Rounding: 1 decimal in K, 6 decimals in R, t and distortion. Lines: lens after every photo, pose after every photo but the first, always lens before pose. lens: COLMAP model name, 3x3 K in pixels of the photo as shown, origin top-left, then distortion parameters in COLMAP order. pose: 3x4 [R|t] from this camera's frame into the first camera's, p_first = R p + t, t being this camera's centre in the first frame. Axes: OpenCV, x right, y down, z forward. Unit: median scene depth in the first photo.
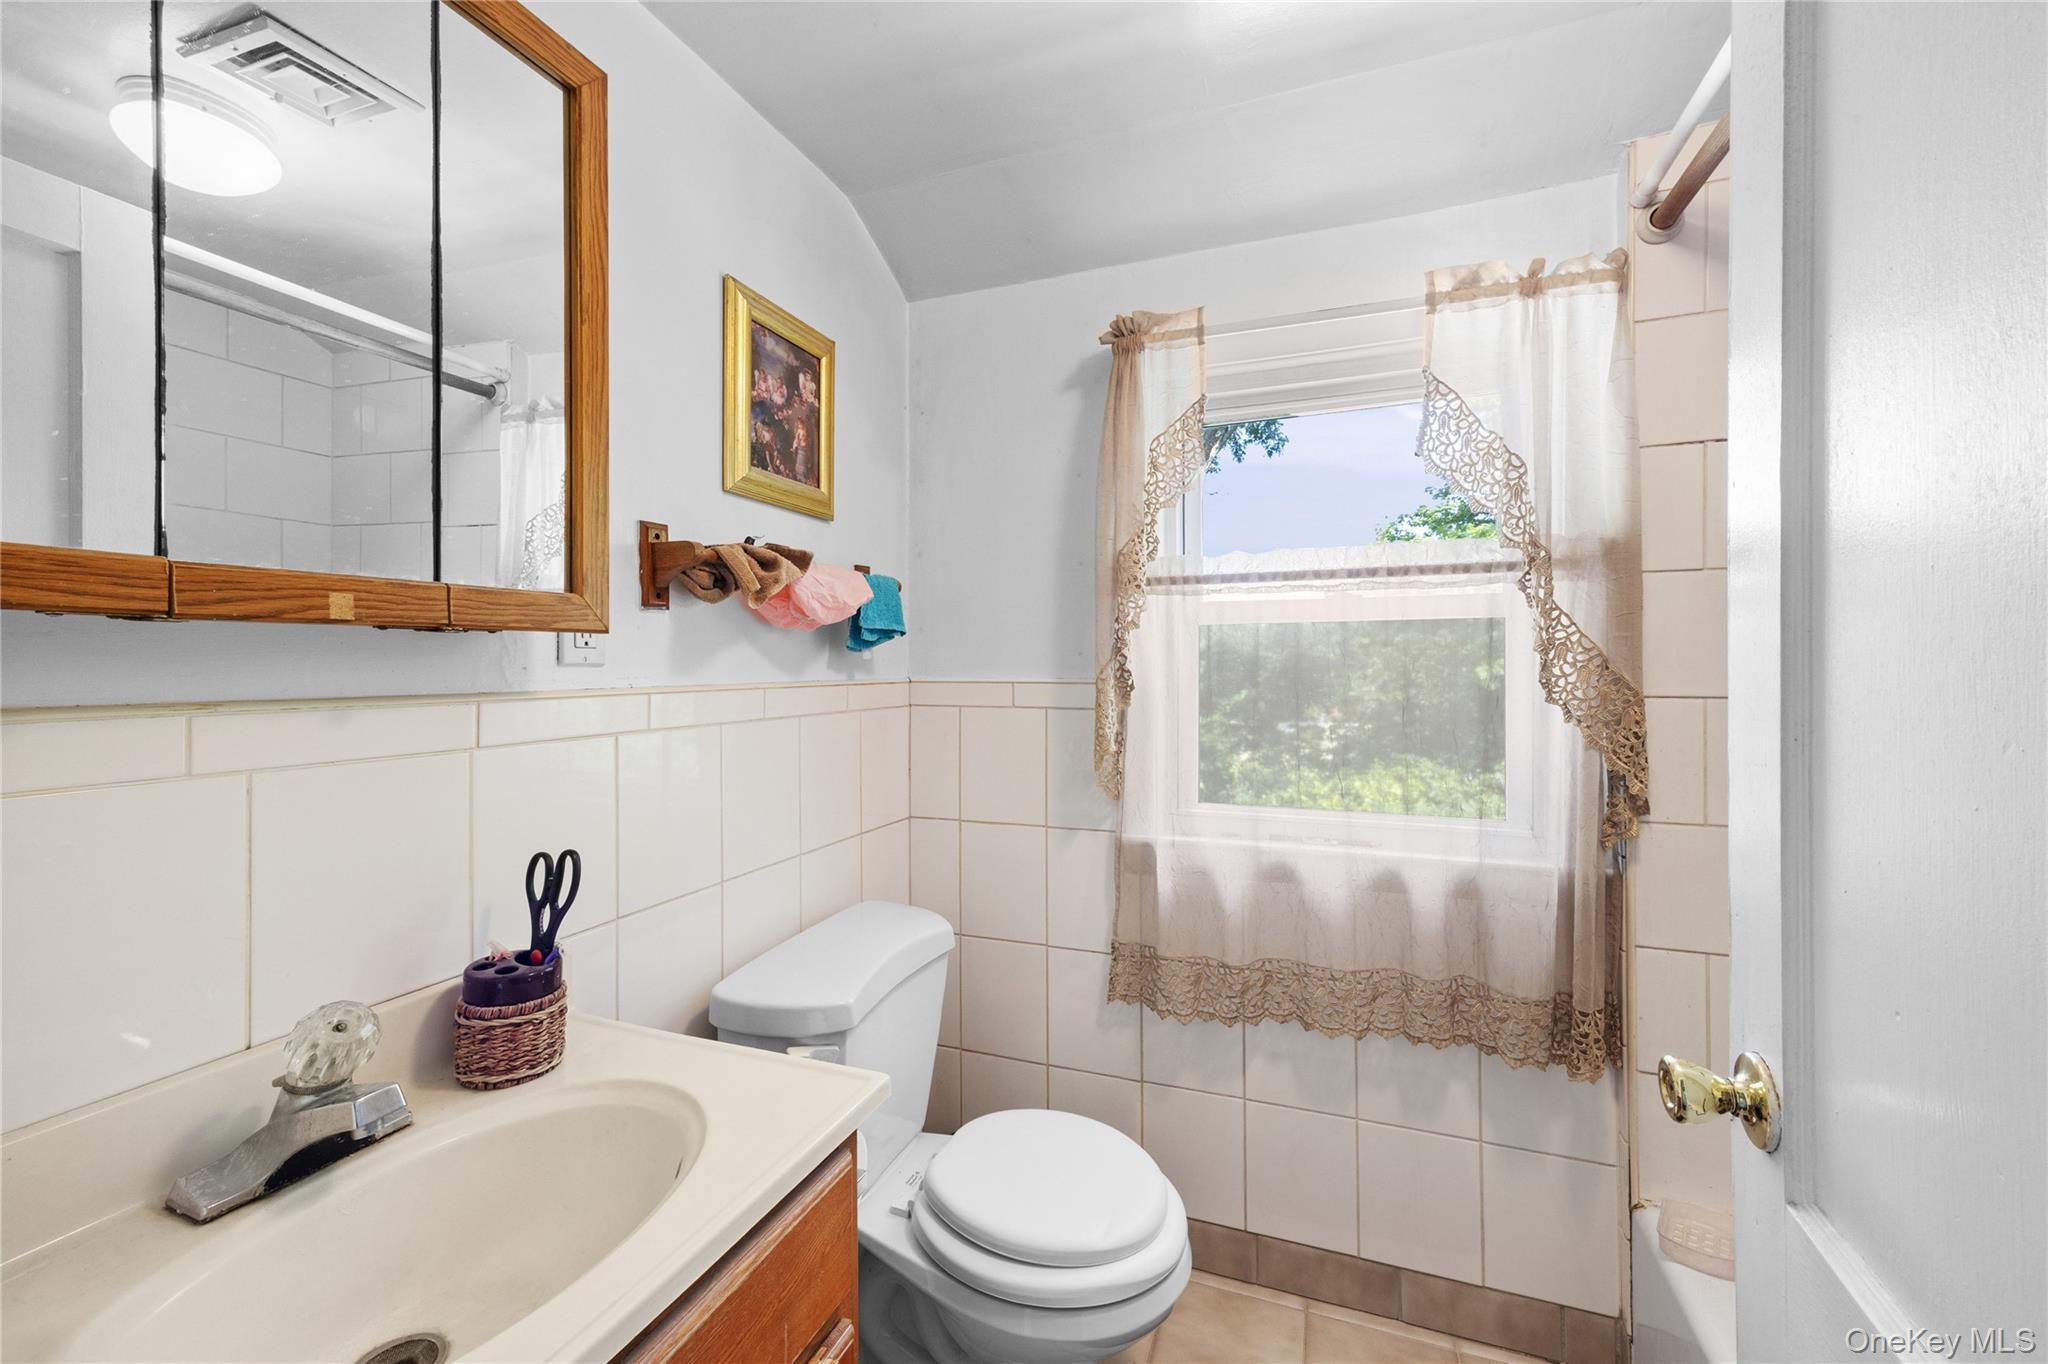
lens RADIAL K [[830.1, 0, 1019.6], [0, 830.1, 677.6], [0, 0, 1]] dist [-0.002102, -0.000082]
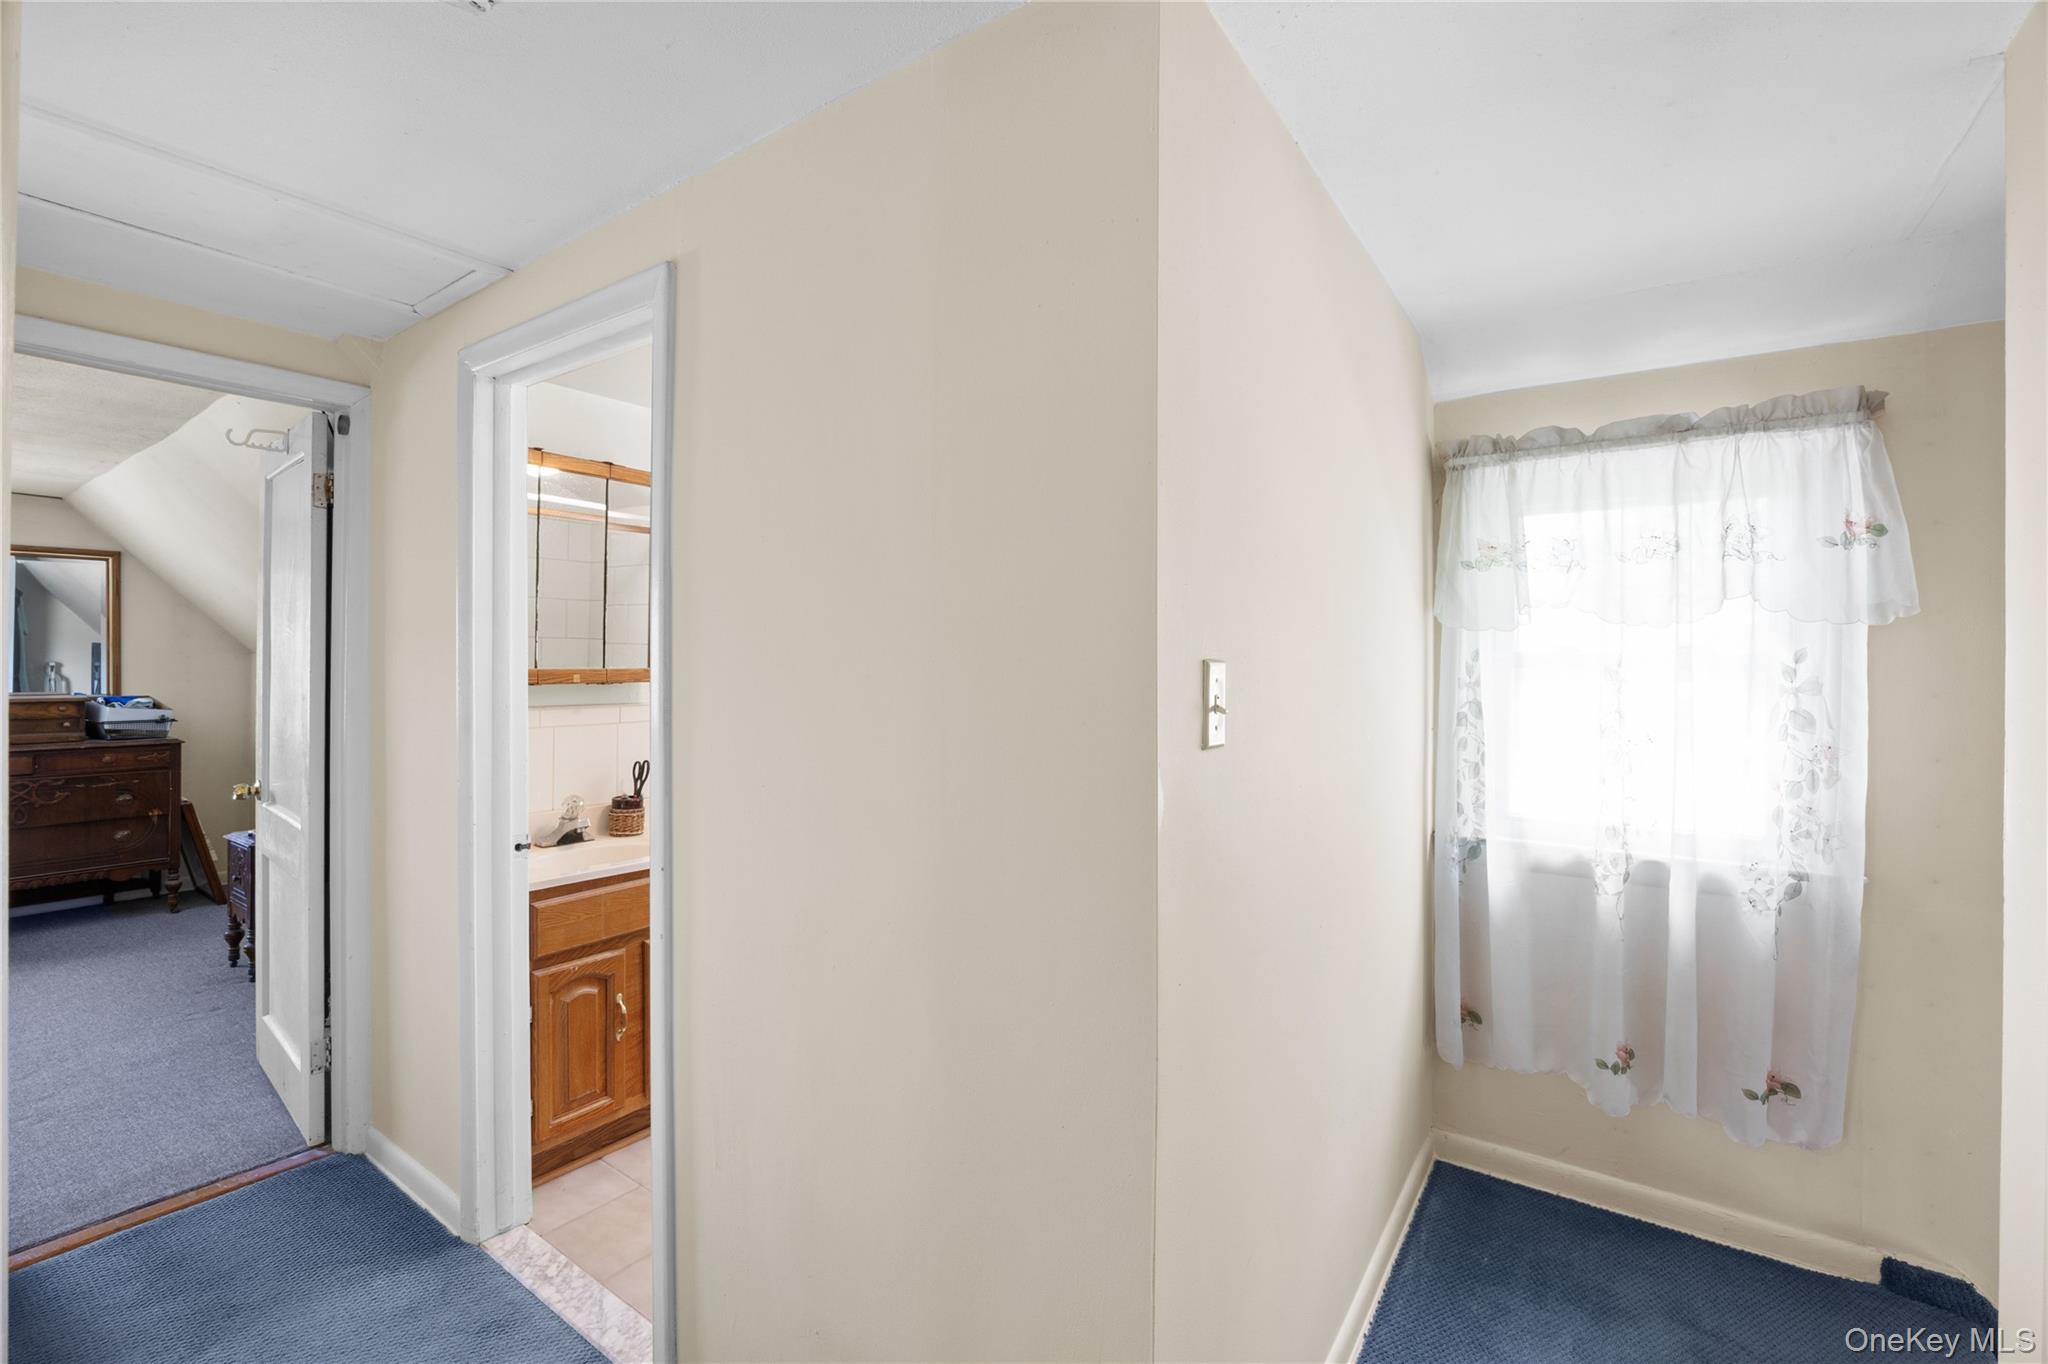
lens RADIAL K [[902.2, 0, 1021.5], [0, 902.2, 671.5], [0, 0, 1]] dist [-0.007746, -0.000574]
pose [[0.971648, 0.008567, -0.236277, 1.466714], [-0.008651, 0.999962, 0.000679, -0.110434], [0.236274, 0.001385, 0.971686, -1.732460]]
